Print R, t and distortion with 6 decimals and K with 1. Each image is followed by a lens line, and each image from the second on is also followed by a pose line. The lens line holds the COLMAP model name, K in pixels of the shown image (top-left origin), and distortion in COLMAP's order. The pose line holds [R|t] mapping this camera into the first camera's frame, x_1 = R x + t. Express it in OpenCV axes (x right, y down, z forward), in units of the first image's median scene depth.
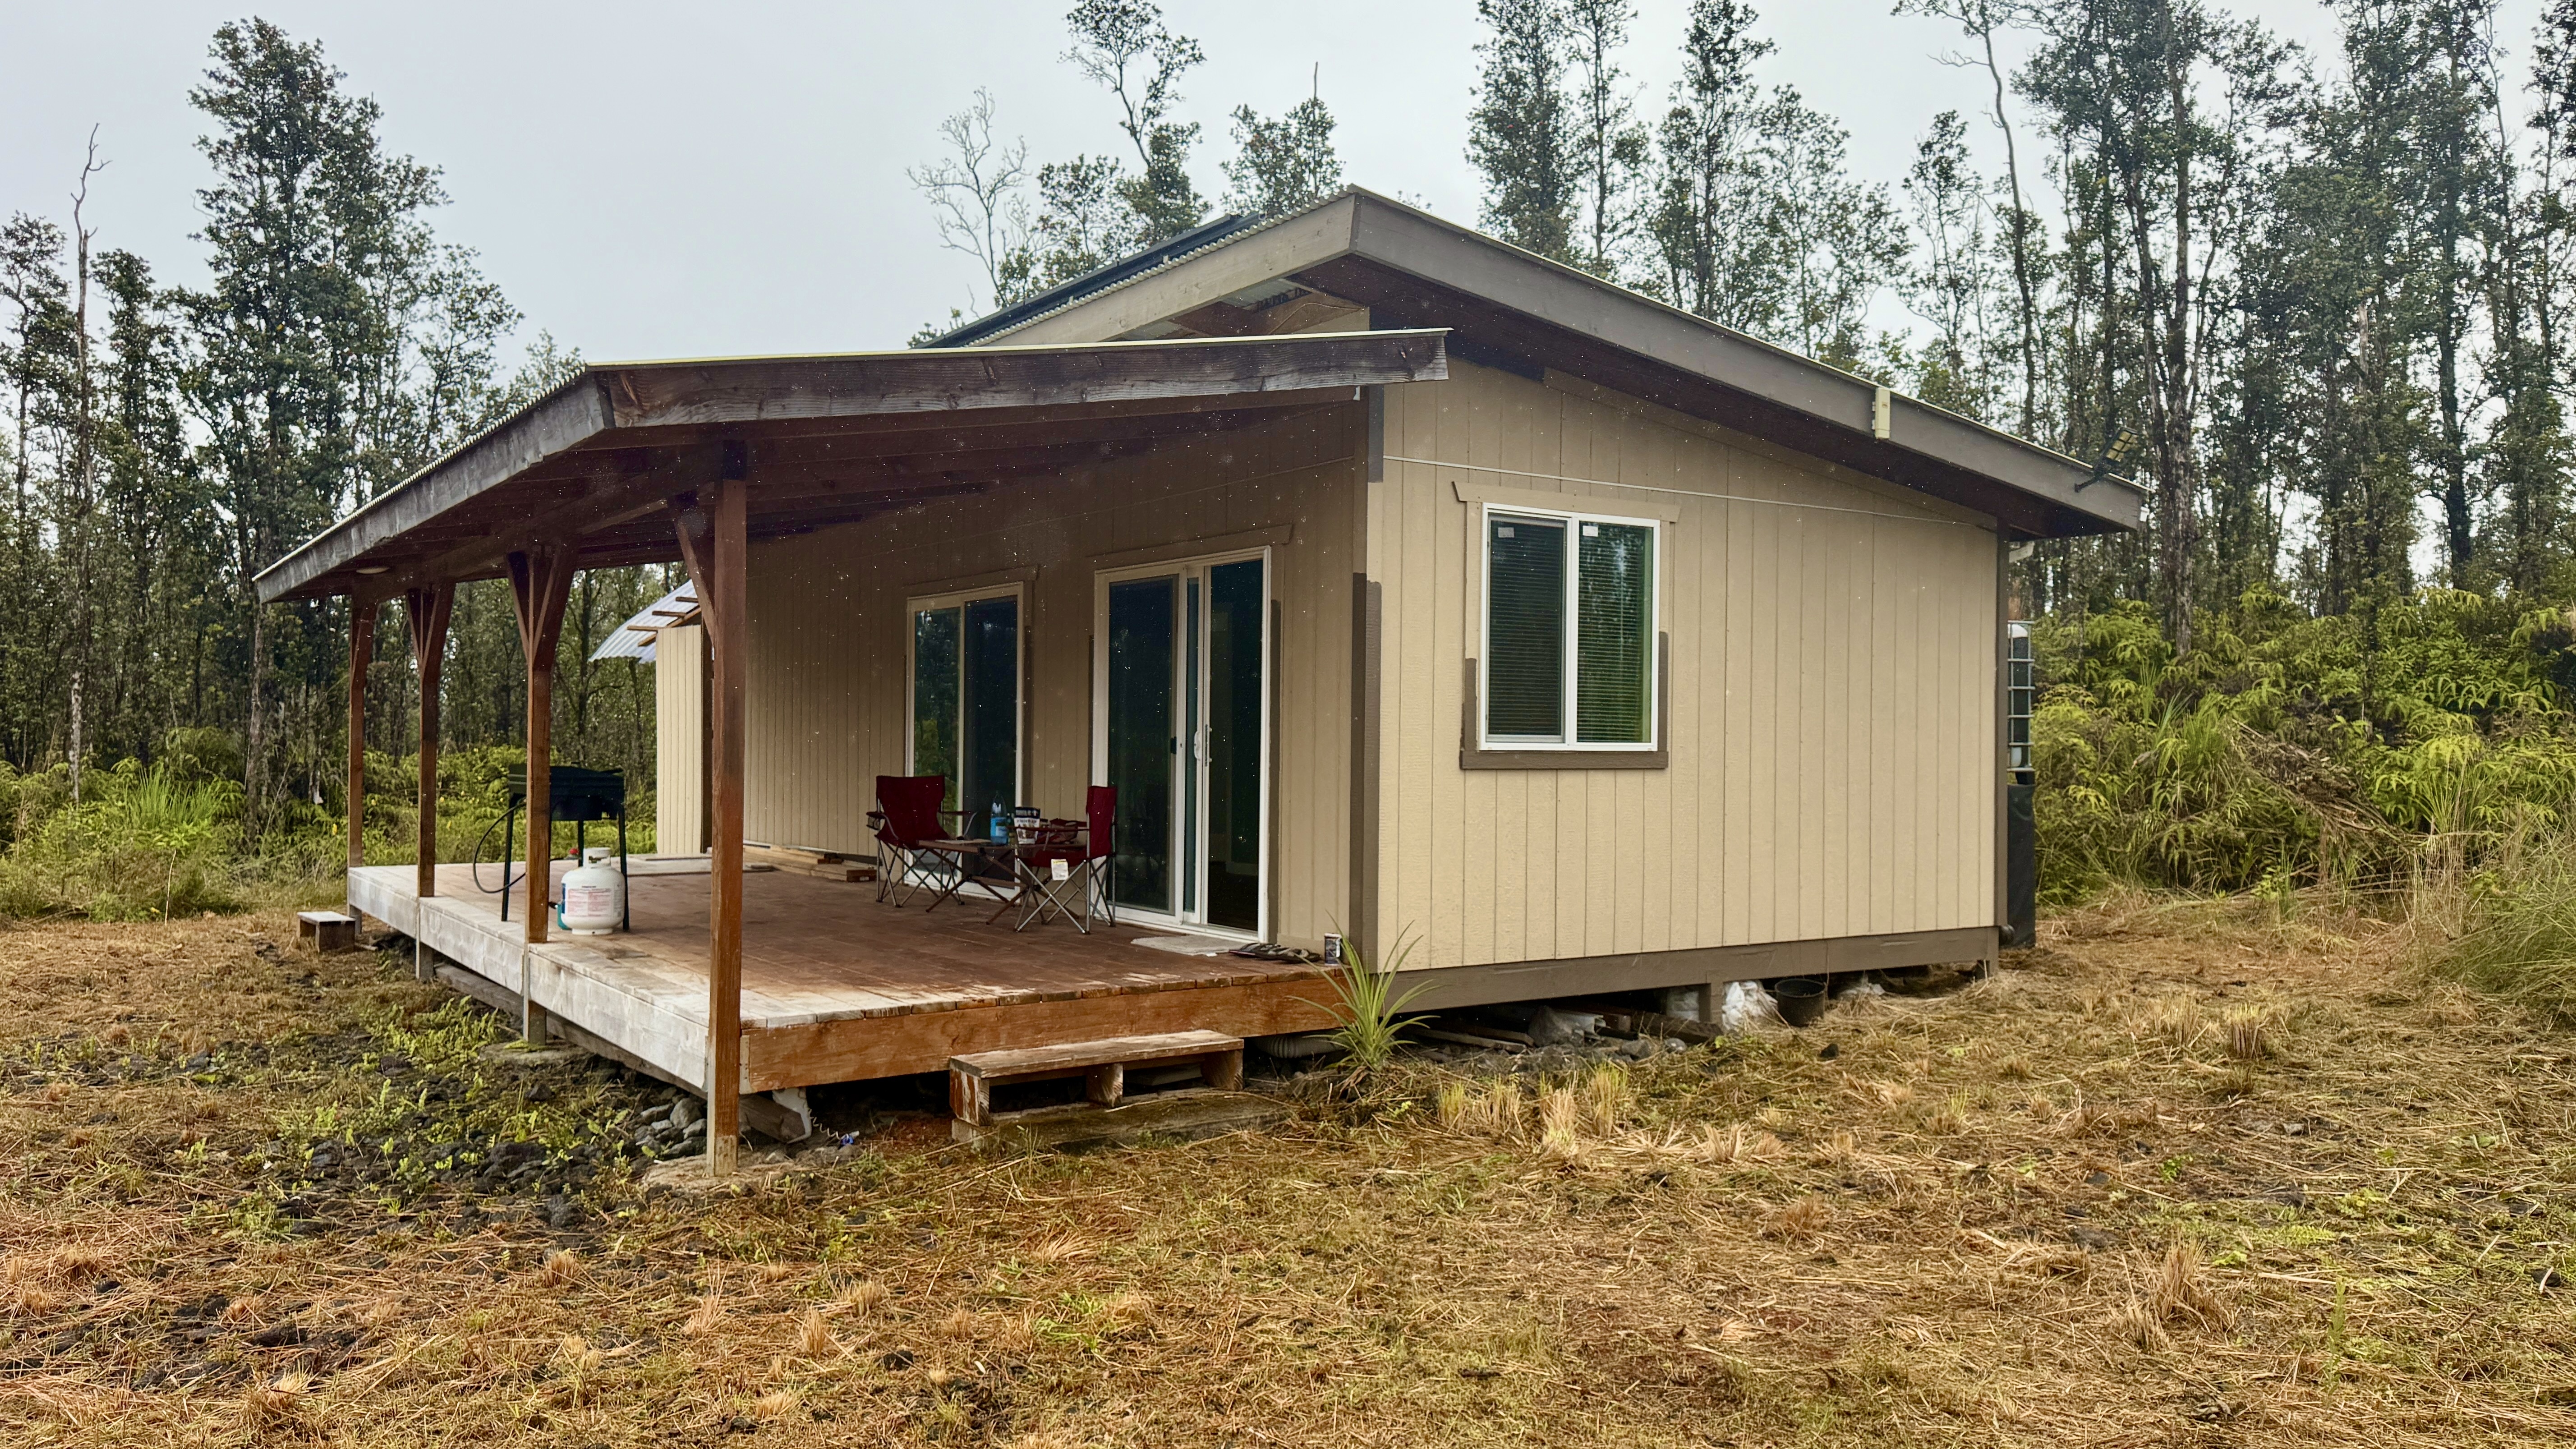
lens RADIAL K [[1817.4, 0, 1288.0], [0, 1817.4, 724.5], [0, 0, 1]] dist [0.048301, -0.003703]
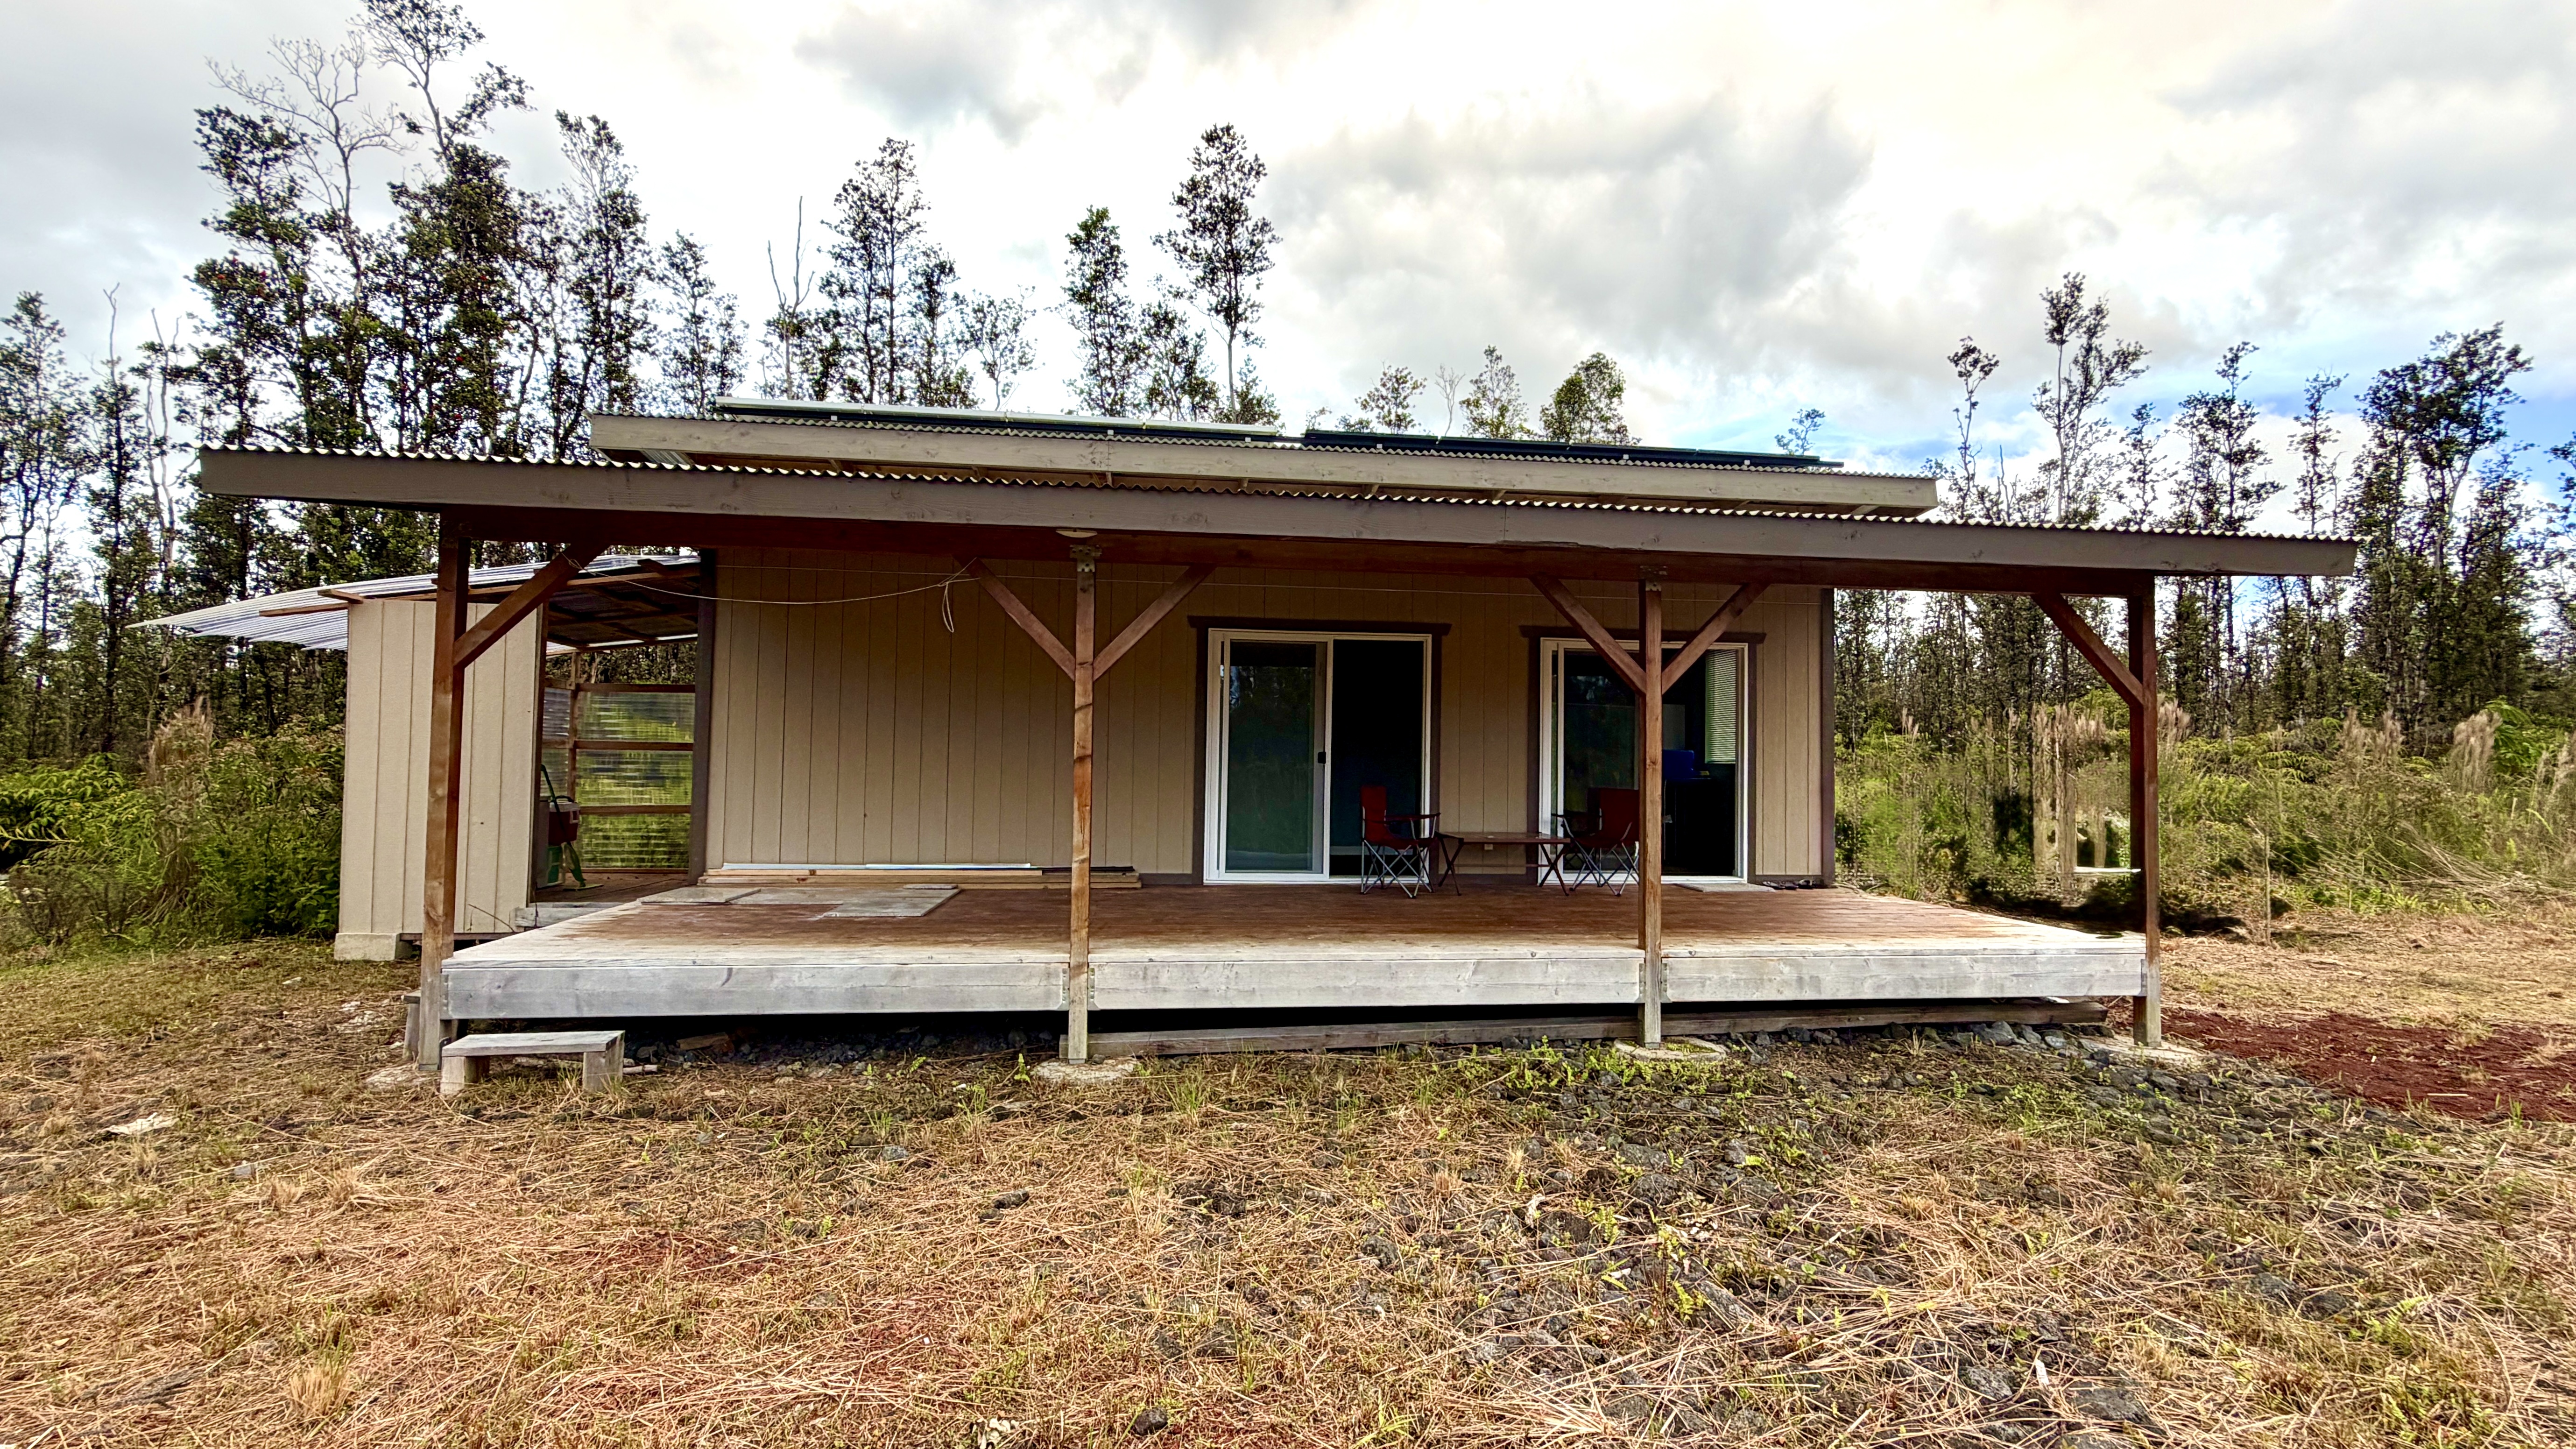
lens RADIAL K [[1093.4, 0, 1288.0], [0, 1093.4, 724.5], [0, 0, 1]] dist [-0.030611, 0.000177]
pose [[0.474486, 0.036597, 0.879502, -1.018049], [-0.024228, 0.999300, -0.028511, 0.011263], [-0.879930, -0.007781, 0.475040, 0.844760]]
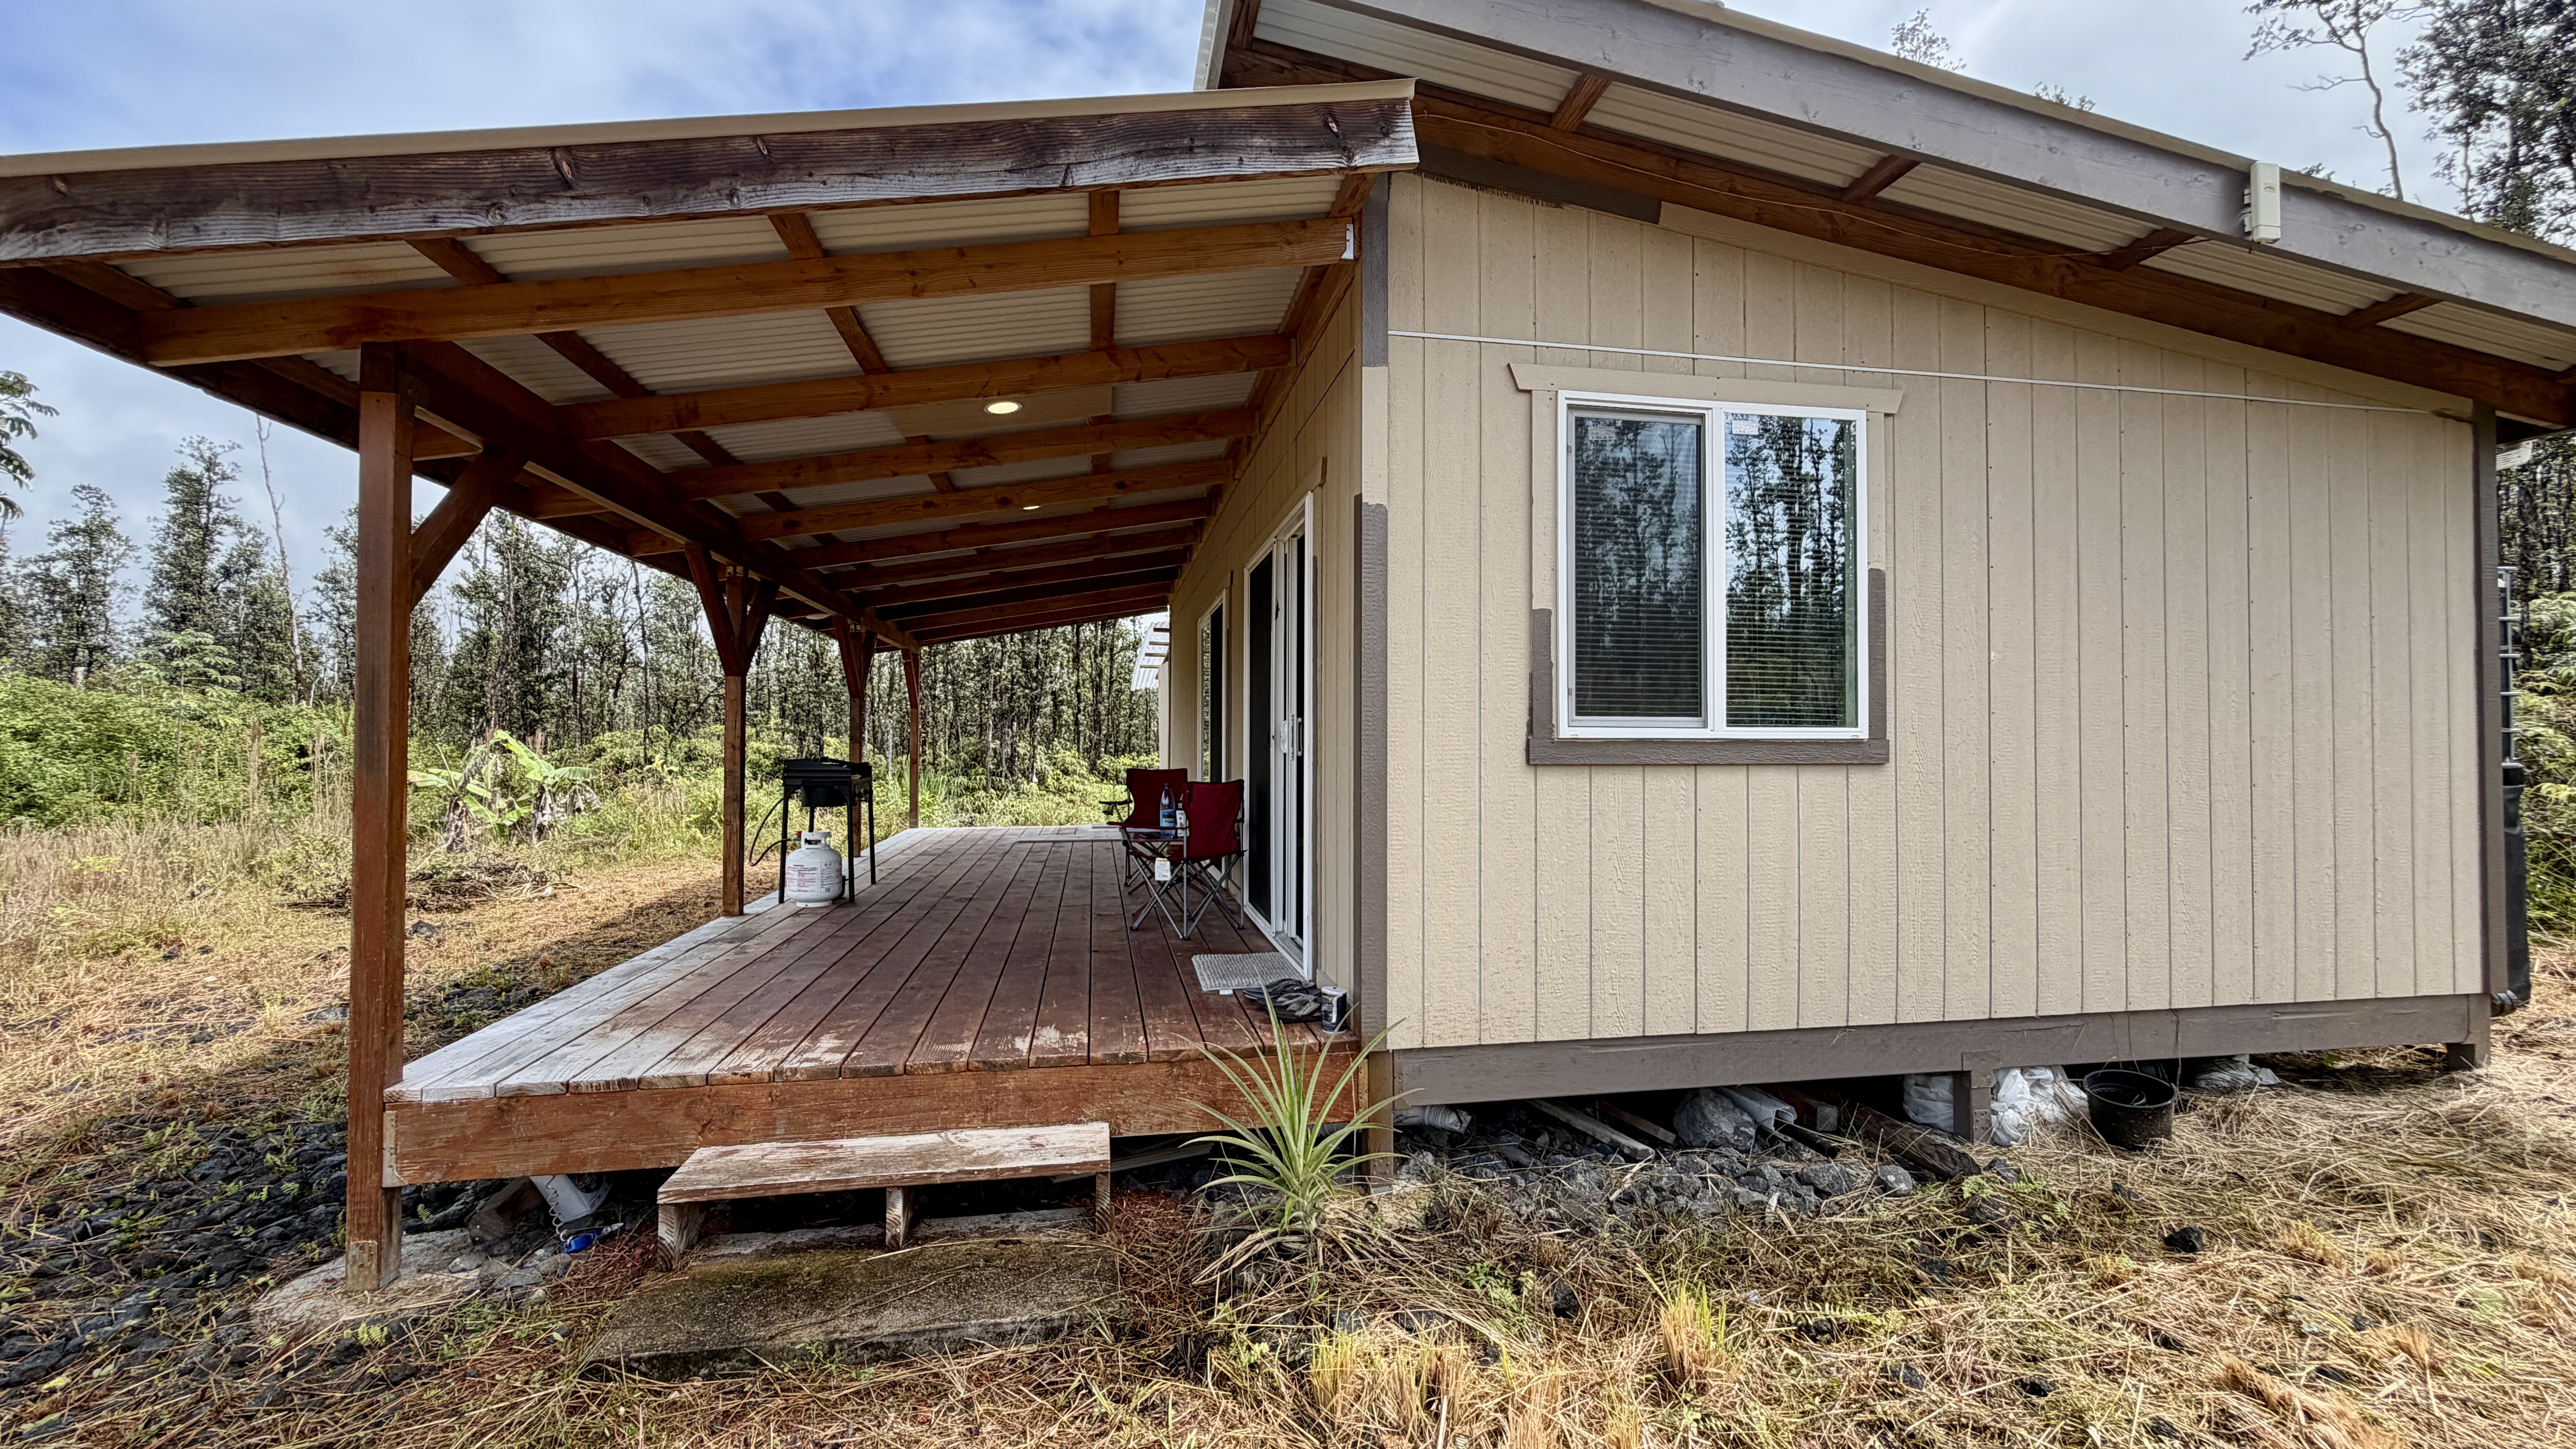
lens RADIAL K [[1037.9, 0, 1288.0], [0, 1037.9, 724.5], [0, 0, 1]] dist [-0.001729, 0.000249]
pose [[0.910980, -0.013448, -0.412231, 0.157621], [0.008821, 0.999875, -0.013126, 0.011624], [0.412356, 0.008321, 0.910985, 0.523907]]
